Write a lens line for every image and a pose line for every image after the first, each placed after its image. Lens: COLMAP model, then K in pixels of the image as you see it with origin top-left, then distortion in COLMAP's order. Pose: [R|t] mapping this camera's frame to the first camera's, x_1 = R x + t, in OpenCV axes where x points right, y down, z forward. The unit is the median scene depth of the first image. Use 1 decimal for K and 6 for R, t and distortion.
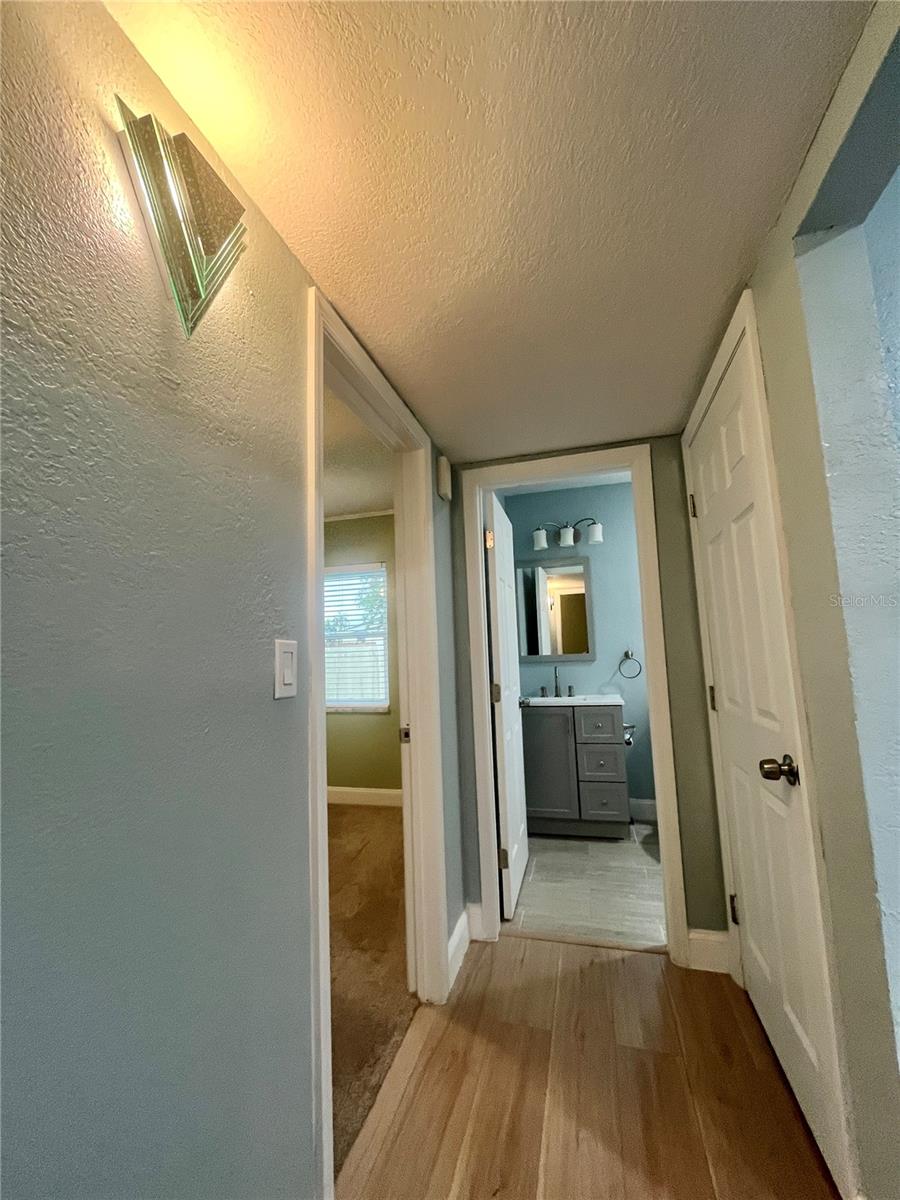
lens RADIAL K [[486.2, 0, 450.0], [0, 486.2, 600.0], [0, 0, 1]] dist [0.001016, 0.000188]
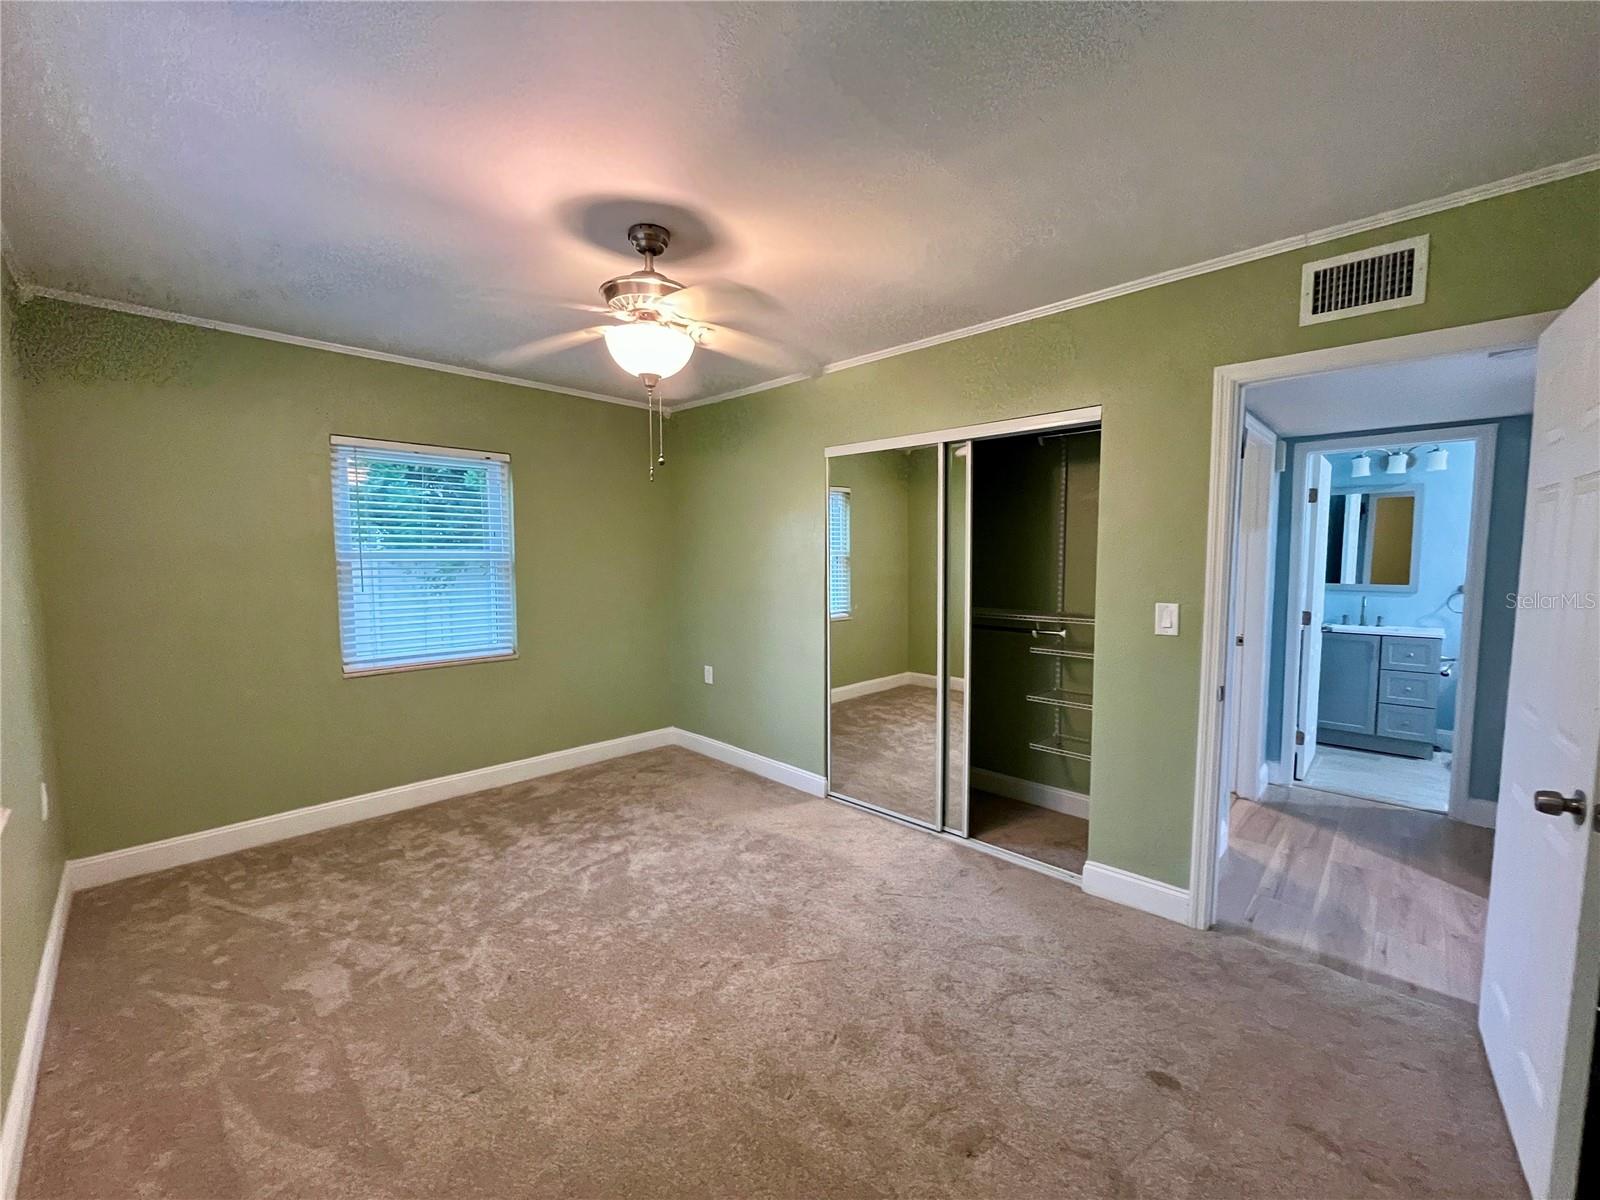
lens RADIAL K [[648.2, 0, 800.0], [0, 648.2, 600.0], [0, 0, 1]] dist [0.001016, 0.000188]
pose [[0.882410, 0.063763, -0.466140, -0.220245], [0.029002, 0.981518, 0.189161, -0.169404], [0.469586, -0.180436, 0.864252, -0.841693]]
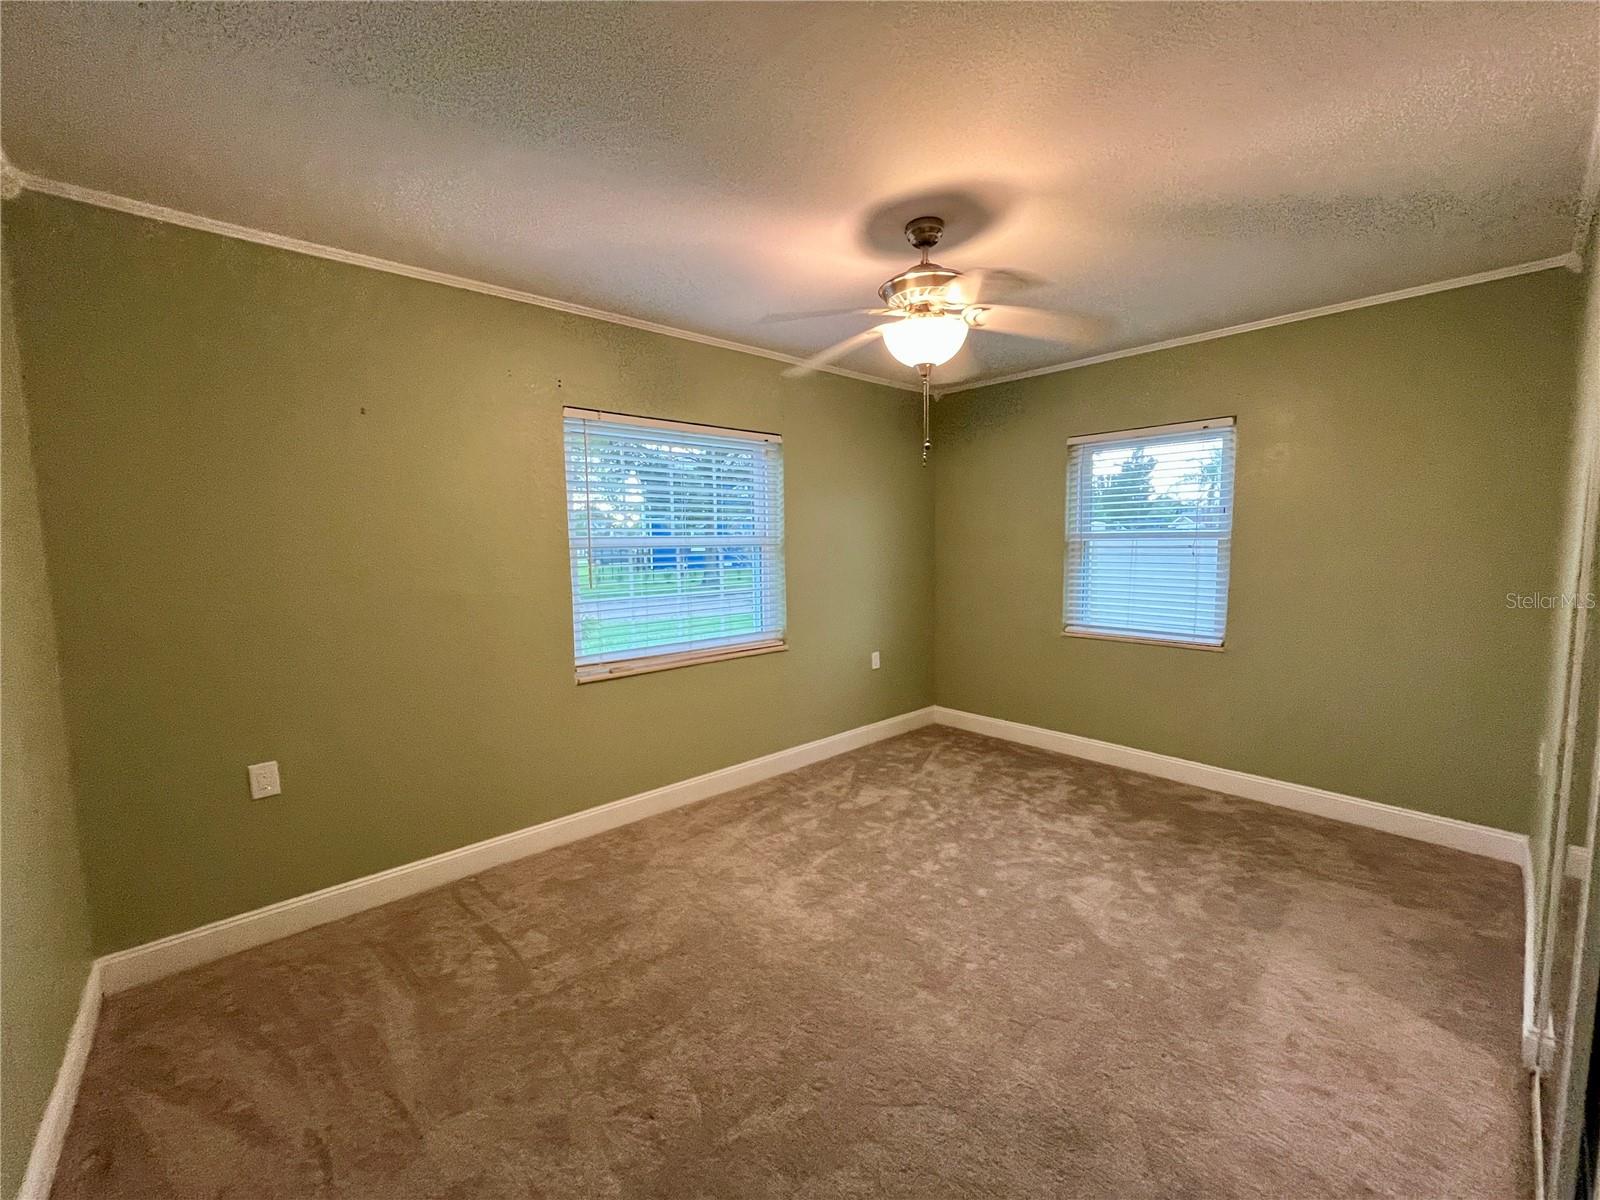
lens RADIAL K [[648.2, 0, 800.0], [0, 648.2, 600.0], [0, 0, 1]] dist [0.001016, 0.000188]
pose [[-0.518049, 0.117845, -0.847194, 0.694367], [0.131614, 0.989651, 0.057180, 0.184313], [0.845165, -0.081881, -0.528197, 2.307655]]
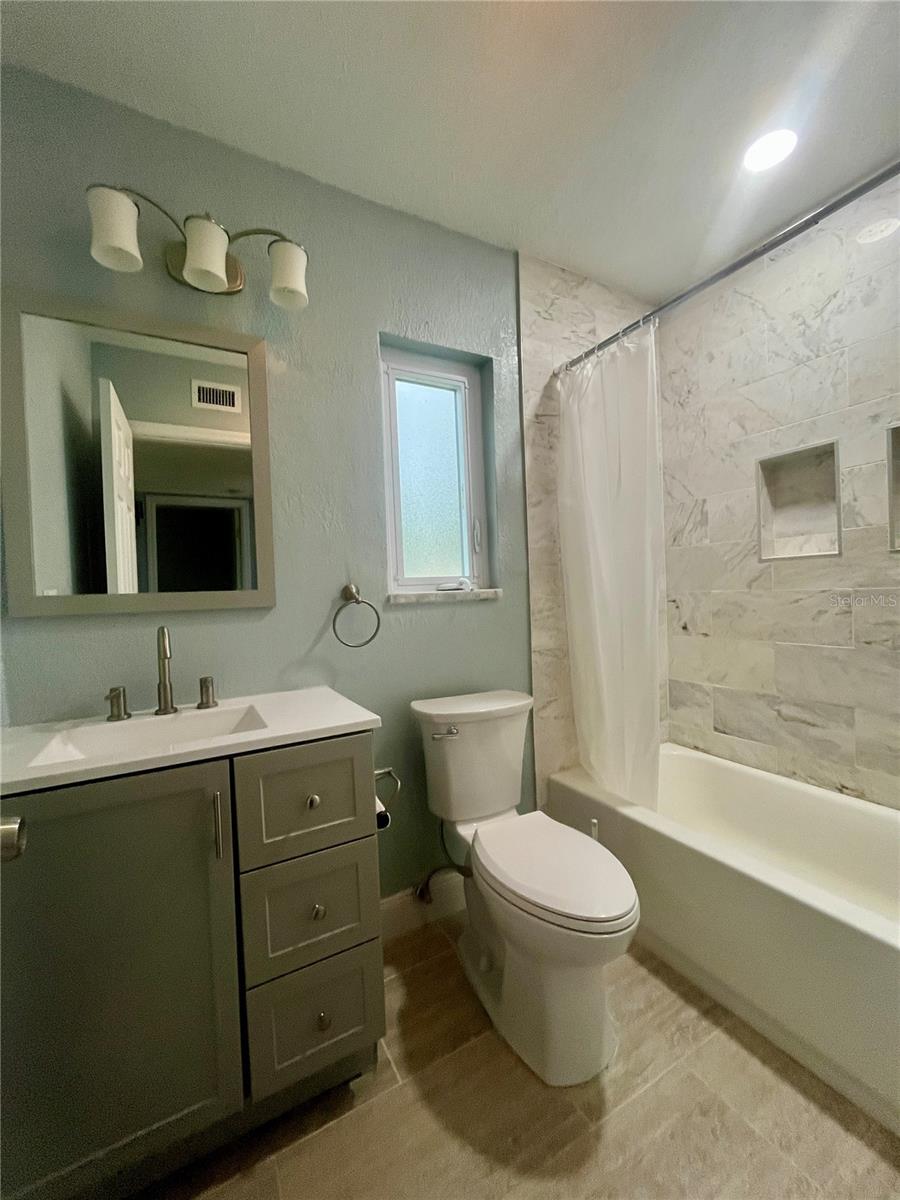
lens RADIAL K [[486.2, 0, 450.0], [0, 486.2, 600.0], [0, 0, 1]] dist [0.001016, 0.000188]
pose [[0.702362, -0.015788, 0.711645, 0.136038], [-0.074652, 0.992607, 0.095699, 0.080695], [-0.707895, -0.120341, 0.695990, 0.721816]]
